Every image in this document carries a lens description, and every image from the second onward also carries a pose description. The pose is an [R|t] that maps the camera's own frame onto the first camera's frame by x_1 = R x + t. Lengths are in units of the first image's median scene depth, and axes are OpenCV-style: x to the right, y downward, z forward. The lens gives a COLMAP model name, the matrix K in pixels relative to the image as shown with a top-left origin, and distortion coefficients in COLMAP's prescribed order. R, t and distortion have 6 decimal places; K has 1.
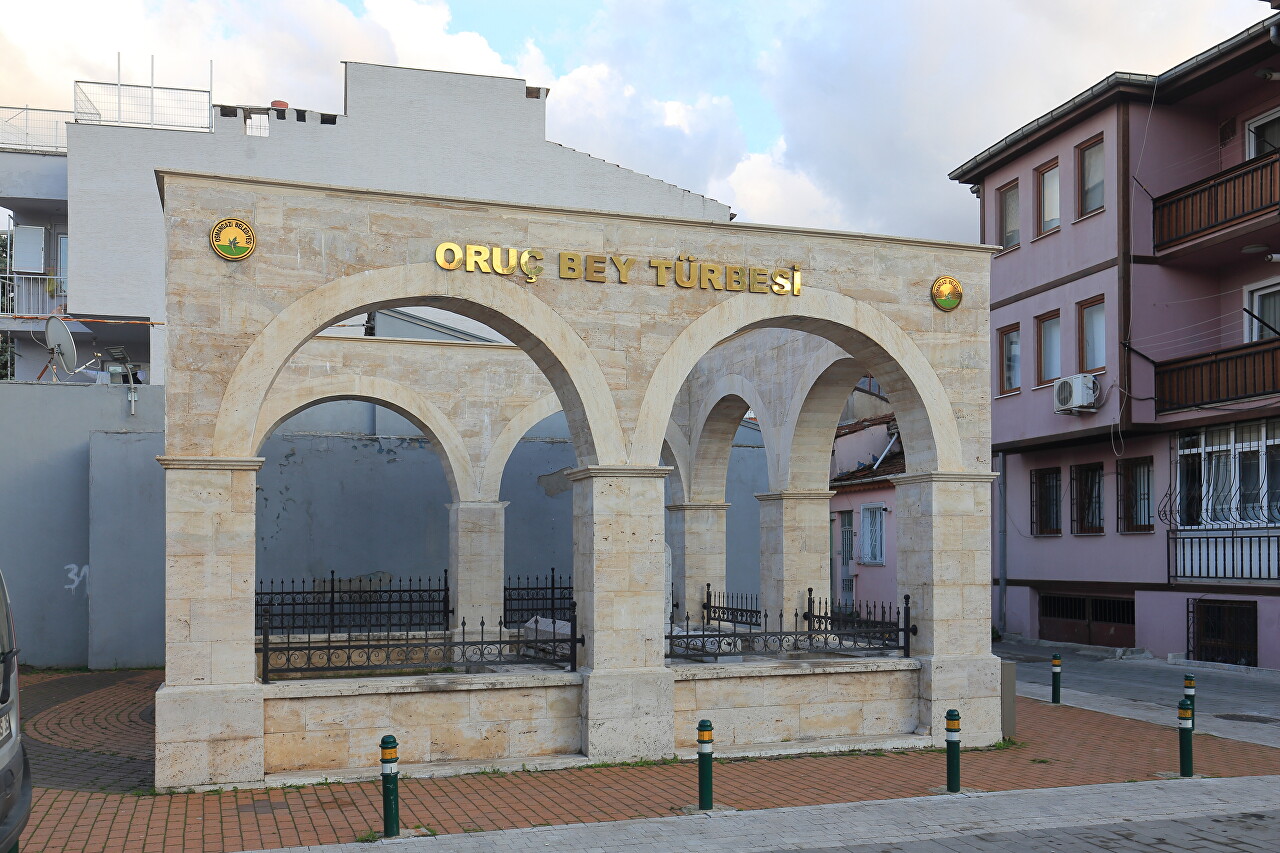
lens RADIAL K [[1144.6, 0, 640.0], [0, 1144.6, 426.5], [0, 0, 1]] dist [-0.000920, 0.005450]
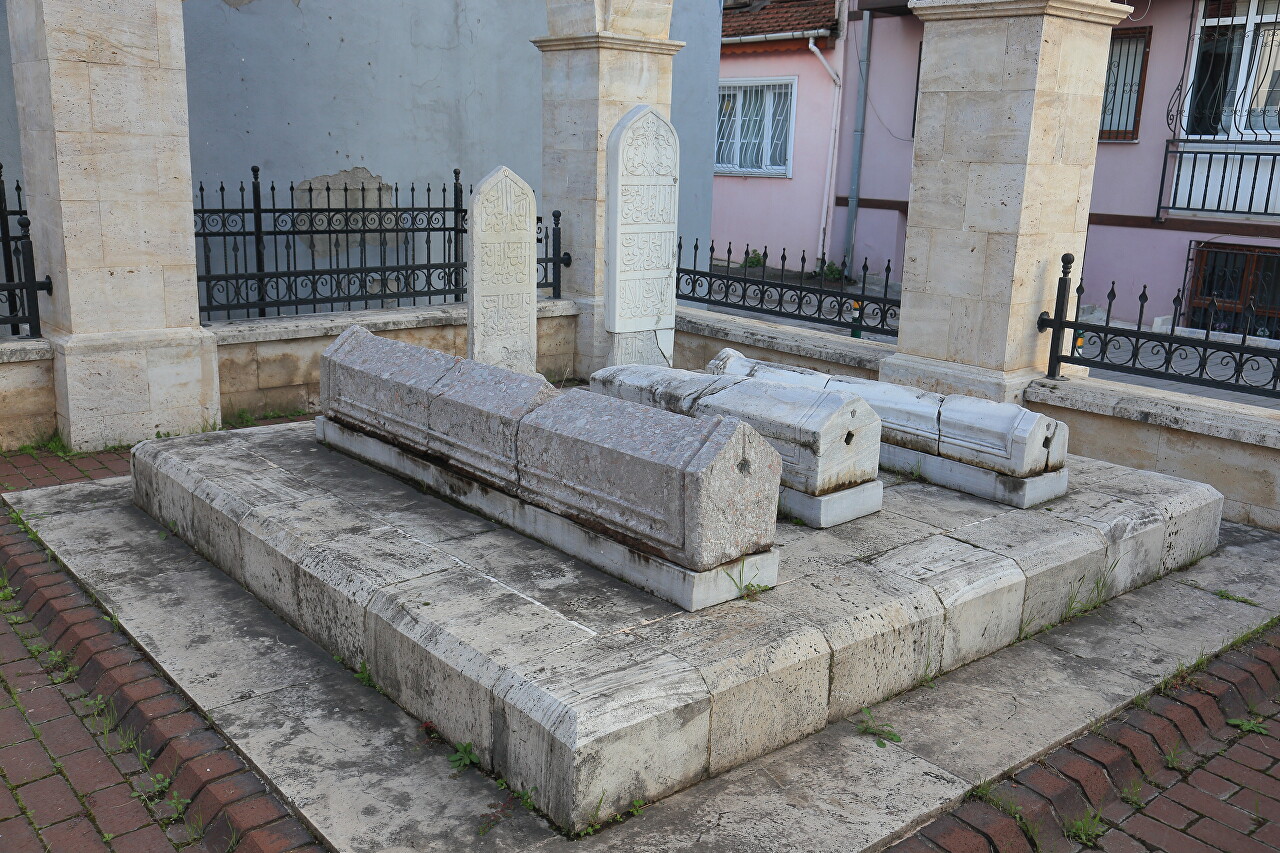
lens RADIAL K [[1144.6, 0, 640.0], [0, 1144.6, 426.5], [0, 0, 1]] dist [-0.000920, 0.005450]
pose [[0.933174, -0.046505, 0.356404, -0.101111], [-0.078662, 0.941131, 0.328763, 0.057599], [-0.350712, -0.334828, 0.874581, 0.503886]]
